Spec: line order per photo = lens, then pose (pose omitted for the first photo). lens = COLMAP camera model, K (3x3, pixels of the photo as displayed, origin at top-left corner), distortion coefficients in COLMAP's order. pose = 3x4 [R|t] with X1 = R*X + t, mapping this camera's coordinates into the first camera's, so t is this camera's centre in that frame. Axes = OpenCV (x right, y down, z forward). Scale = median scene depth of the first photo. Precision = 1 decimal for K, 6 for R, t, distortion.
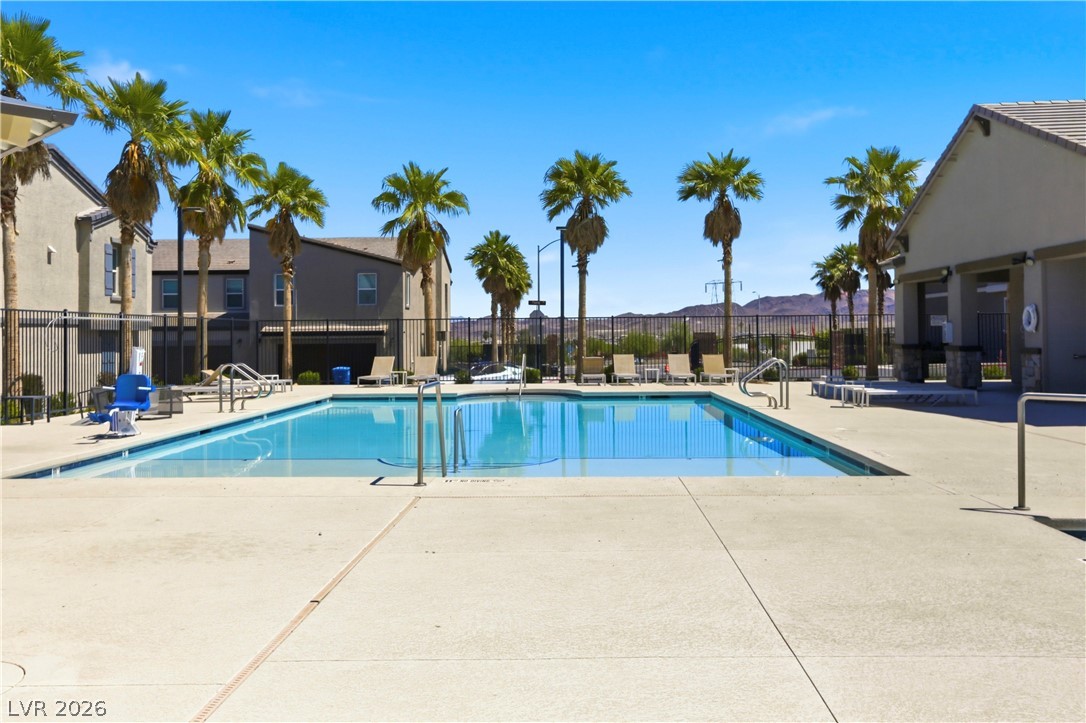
lens RADIAL K [[500.8, 0, 539.6], [0, 500.8, 356.4], [0, 0, 1]] dist [-0.038207, 0.005419]
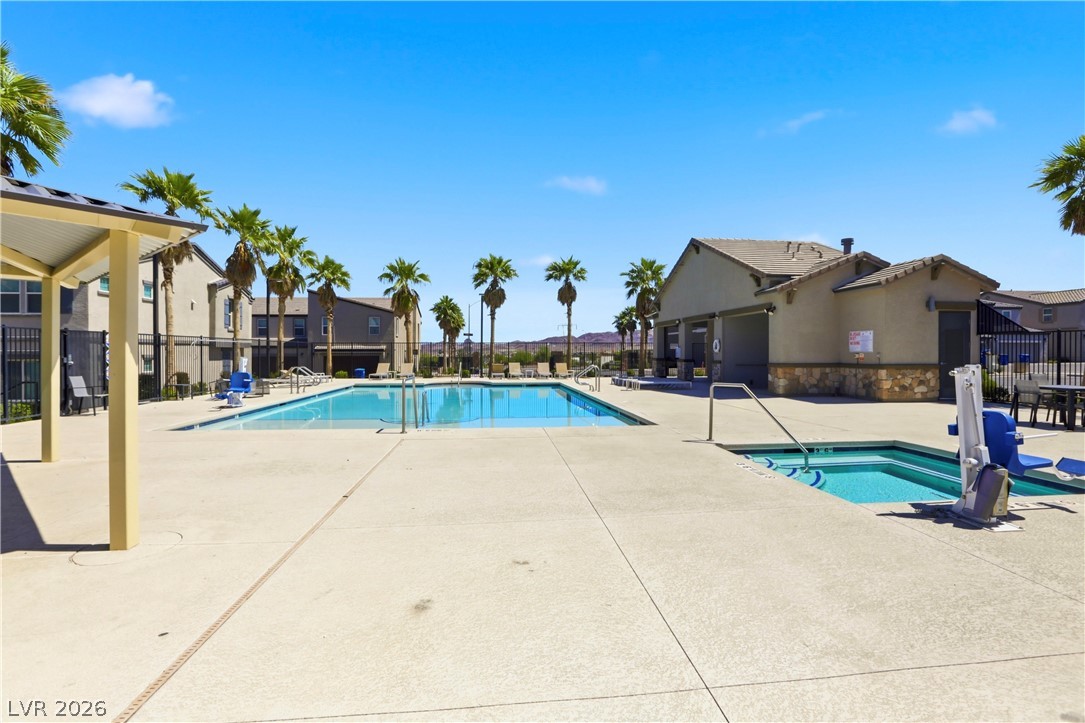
lens RADIAL K [[500.4, 0, 540.0], [0, 500.4, 351.6], [0, 0, 1]] dist [-0.038207, 0.005419]
pose [[0.987923, 0.008925, 0.154687, -0.029496], [-0.006713, 0.999868, -0.014817, -0.019038], [-0.154799, 0.013600, 0.987852, -0.917476]]
